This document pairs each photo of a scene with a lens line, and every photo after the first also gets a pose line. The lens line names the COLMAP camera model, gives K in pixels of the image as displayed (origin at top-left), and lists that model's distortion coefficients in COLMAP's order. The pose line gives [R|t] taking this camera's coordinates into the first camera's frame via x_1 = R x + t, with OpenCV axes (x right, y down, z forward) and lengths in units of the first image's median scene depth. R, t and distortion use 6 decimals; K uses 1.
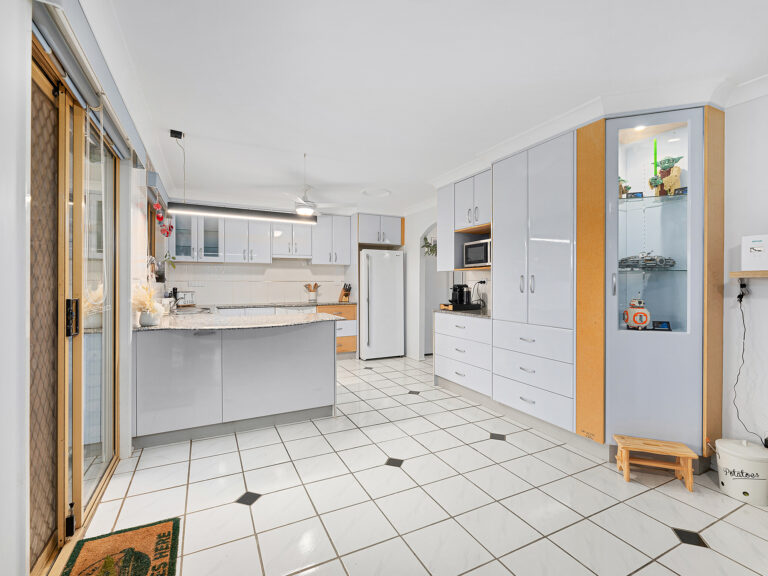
lens RADIAL K [[352.3, 0, 382.6], [0, 352.3, 286.6], [0, 0, 1]] dist [0.000196, -0.000014]
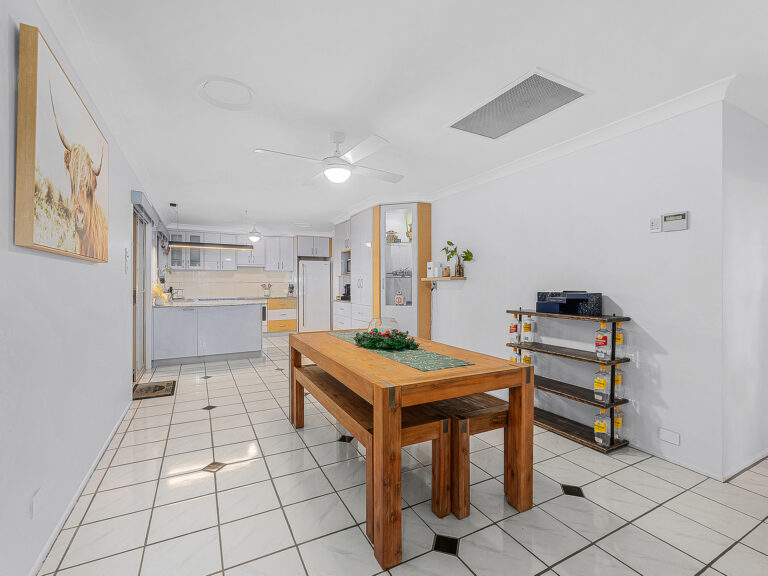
lens RADIAL K [[352.3, 0, 384.5], [0, 352.3, 285.9], [0, 0, 1]] dist [0.000196, -0.000014]
pose [[0.999759, -0.002134, 0.021857, 0.288605], [0.002193, 0.999994, -0.002678, 0.005663], [-0.021851, 0.002725, 0.999758, -0.520970]]
